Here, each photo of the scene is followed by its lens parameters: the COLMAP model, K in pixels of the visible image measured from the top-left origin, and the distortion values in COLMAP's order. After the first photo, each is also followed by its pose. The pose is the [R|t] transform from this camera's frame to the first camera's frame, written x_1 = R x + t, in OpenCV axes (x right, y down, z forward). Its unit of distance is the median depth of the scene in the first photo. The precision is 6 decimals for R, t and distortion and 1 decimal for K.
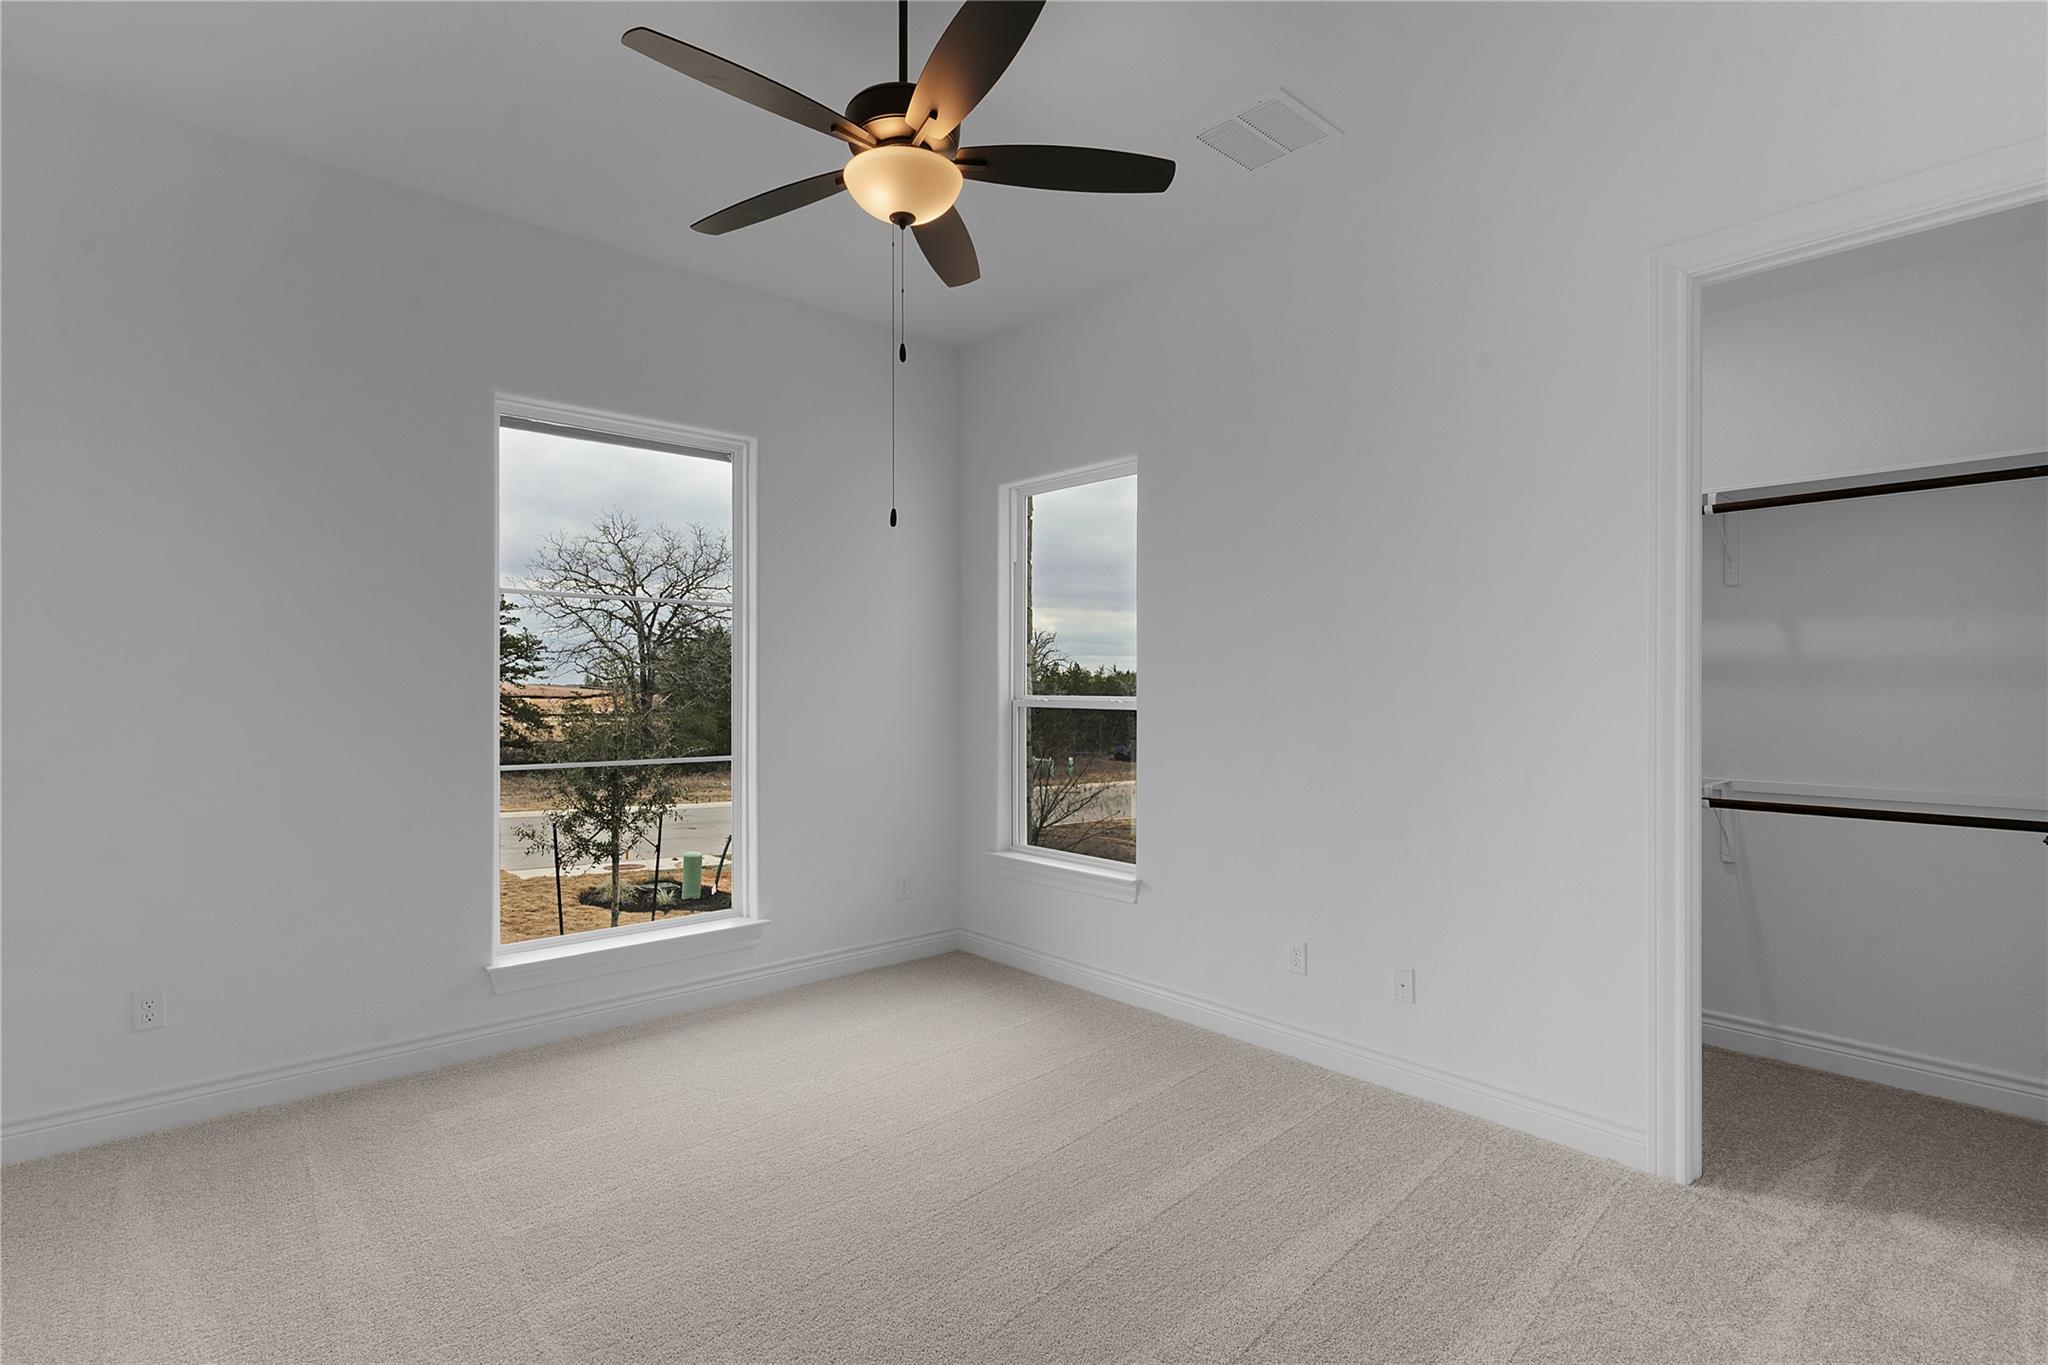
lens RADIAL K [[988.1, 0, 1022.6], [0, 988.1, 684.6], [0, 0, 1]] dist [0.002032, -0.002120]
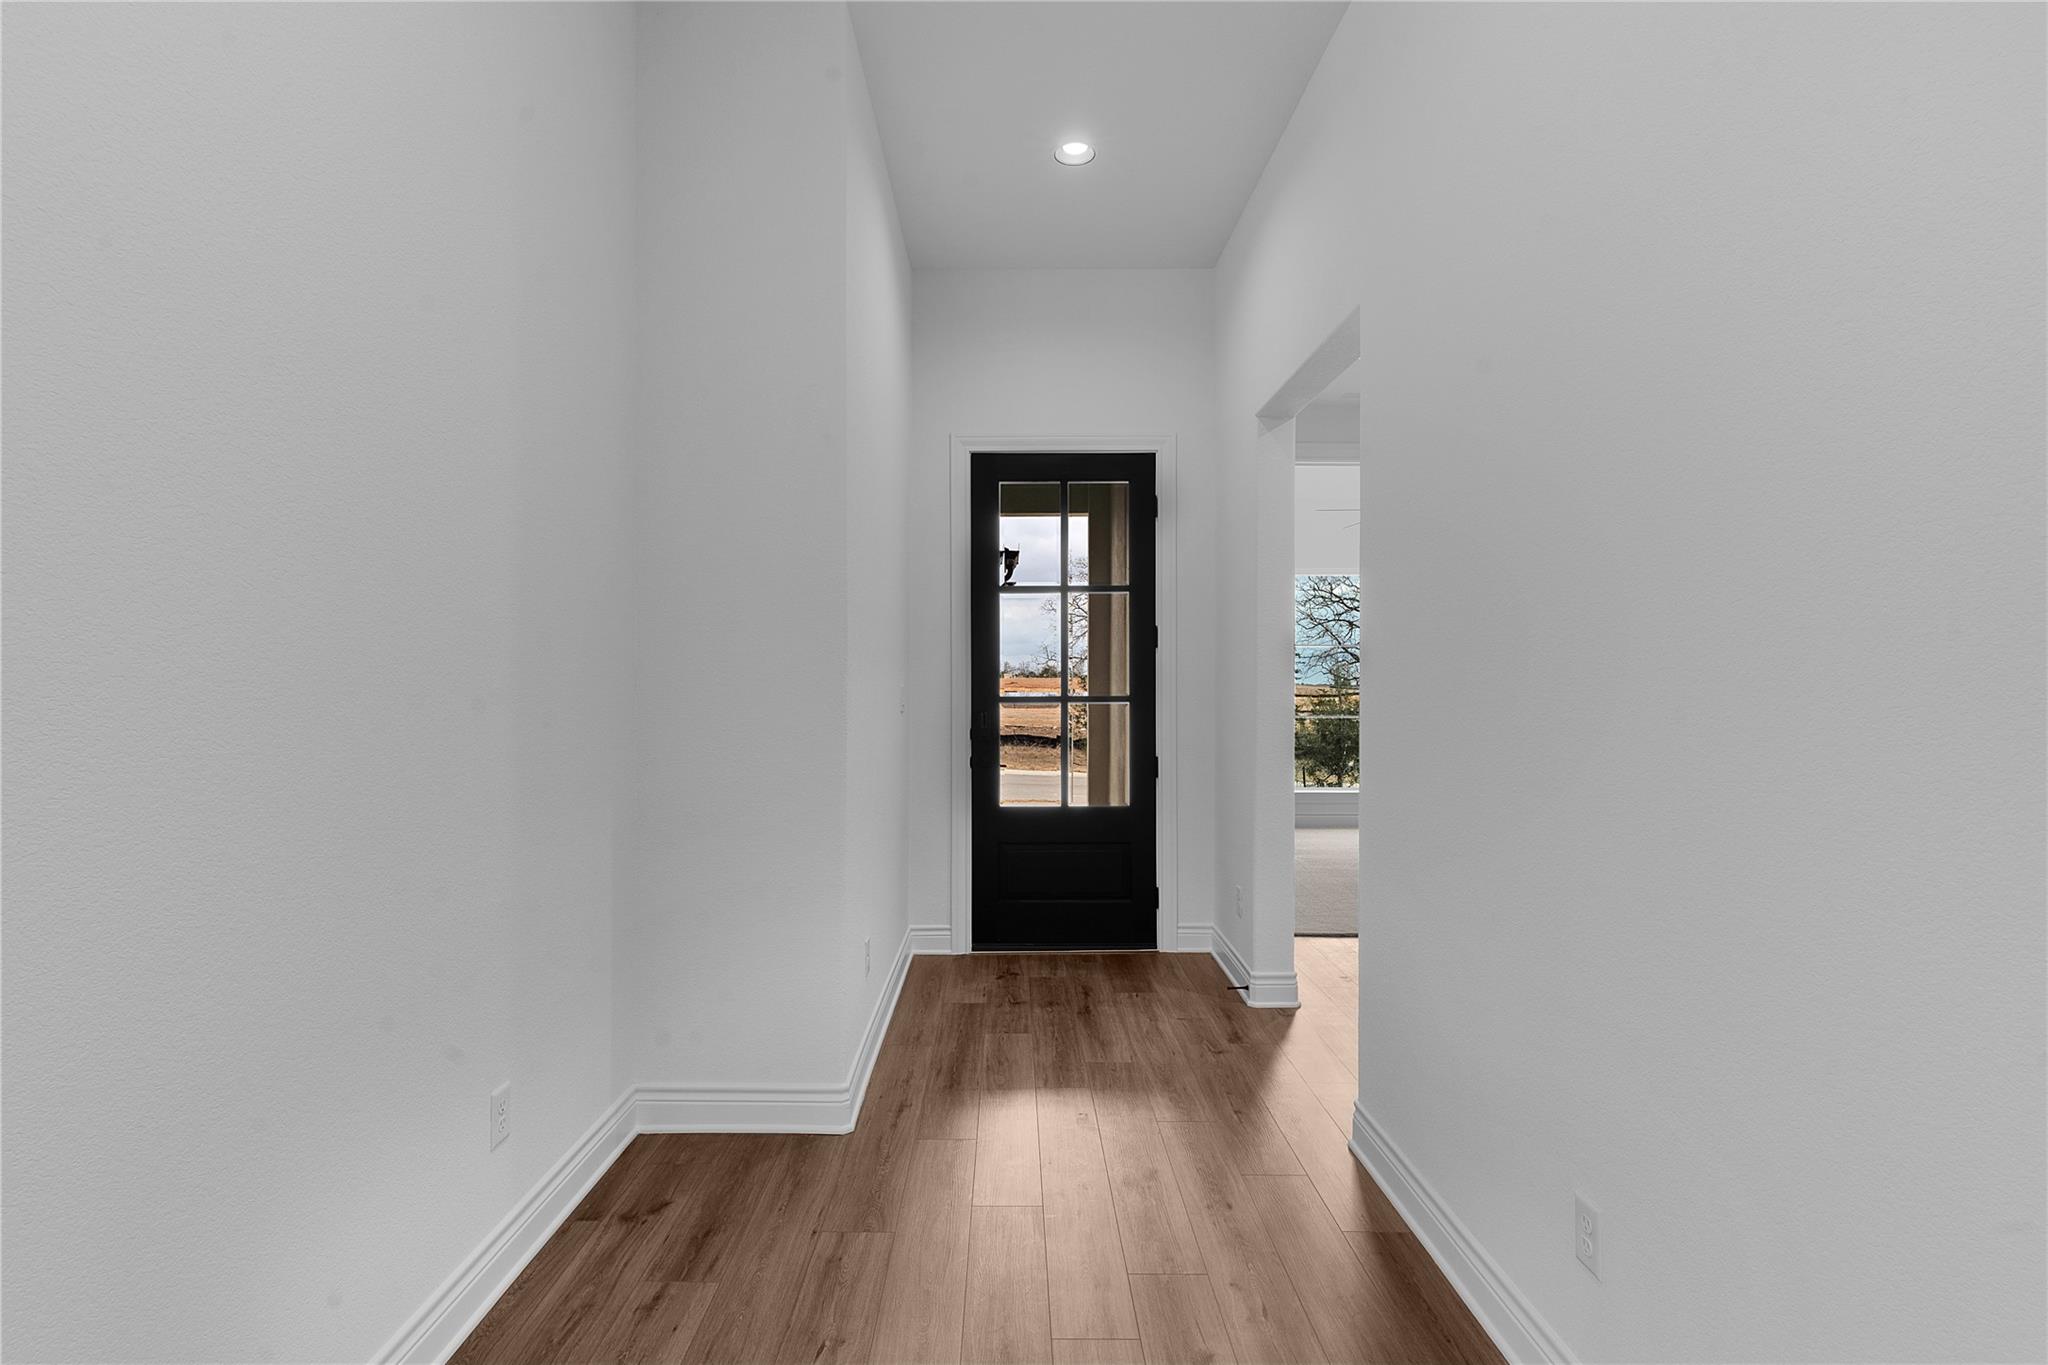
lens RADIAL K [[988.1, 0, 1007.8], [0, 988.1, 677.3], [0, 0, 1]] dist [0.002032, -0.002120]
pose [[0.741670, -0.000286, -0.670765, 0.064607], [-0.004740, 0.999973, -0.005666, -0.000348], [0.670748, 0.007382, 0.741649, -0.134601]]
